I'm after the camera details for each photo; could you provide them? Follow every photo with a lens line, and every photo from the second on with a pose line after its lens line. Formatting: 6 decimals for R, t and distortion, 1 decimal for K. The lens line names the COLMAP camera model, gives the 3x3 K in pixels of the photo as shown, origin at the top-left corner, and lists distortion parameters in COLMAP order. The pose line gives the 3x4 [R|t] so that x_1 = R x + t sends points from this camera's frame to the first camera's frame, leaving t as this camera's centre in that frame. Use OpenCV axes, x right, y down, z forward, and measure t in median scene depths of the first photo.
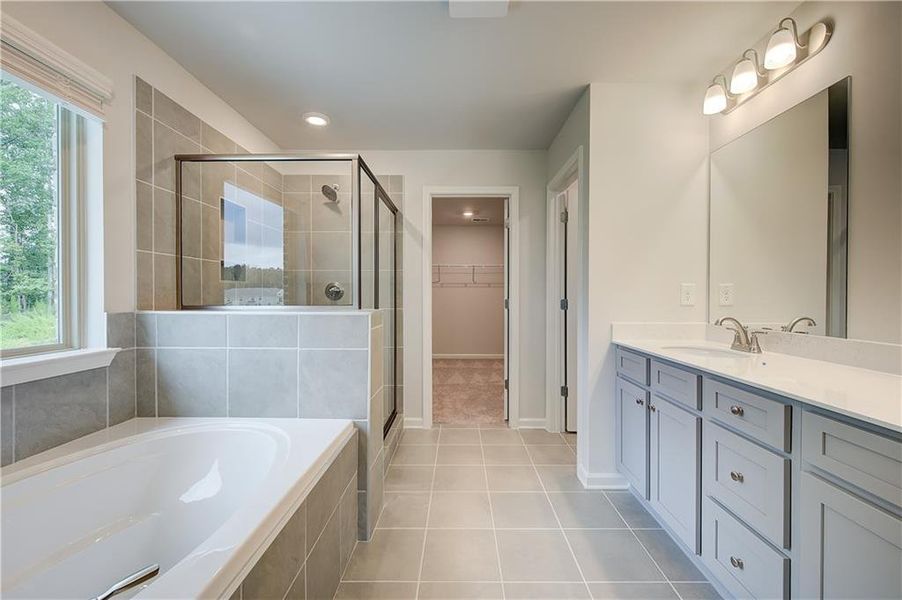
lens RADIAL K [[359.4, 0, 455.9], [0, 359.4, 298.3], [0, 0, 1]] dist [0.000622, -0.000108]
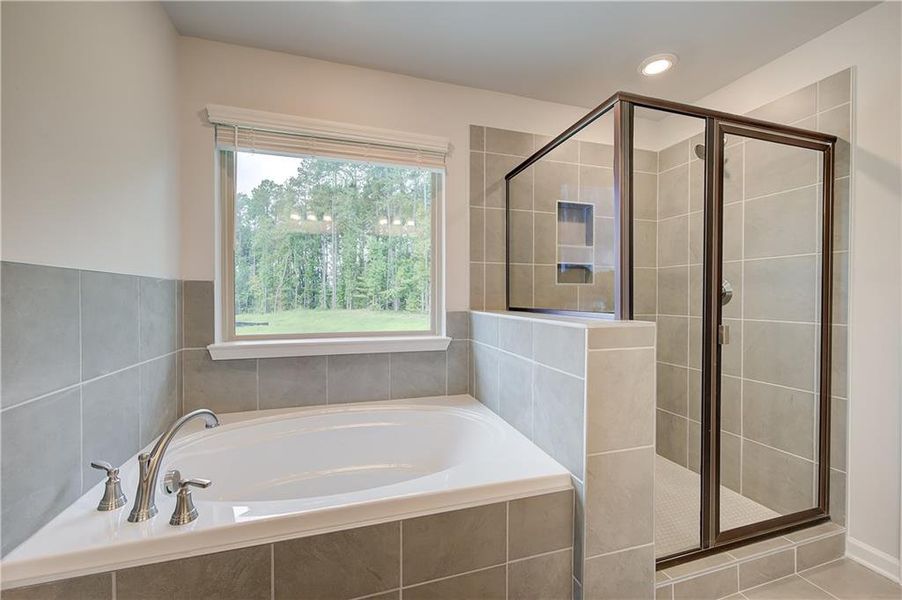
lens RADIAL K [[372.8, 0, 449.9], [0, 372.8, 298.7], [0, 0, 1]] dist [0.000074, -0.000139]
pose [[0.311749, 0.005823, -0.950147, 0.333566], [-0.009024, 0.999954, 0.003167, -0.009750], [0.950122, 0.007586, 0.311787, 0.519104]]
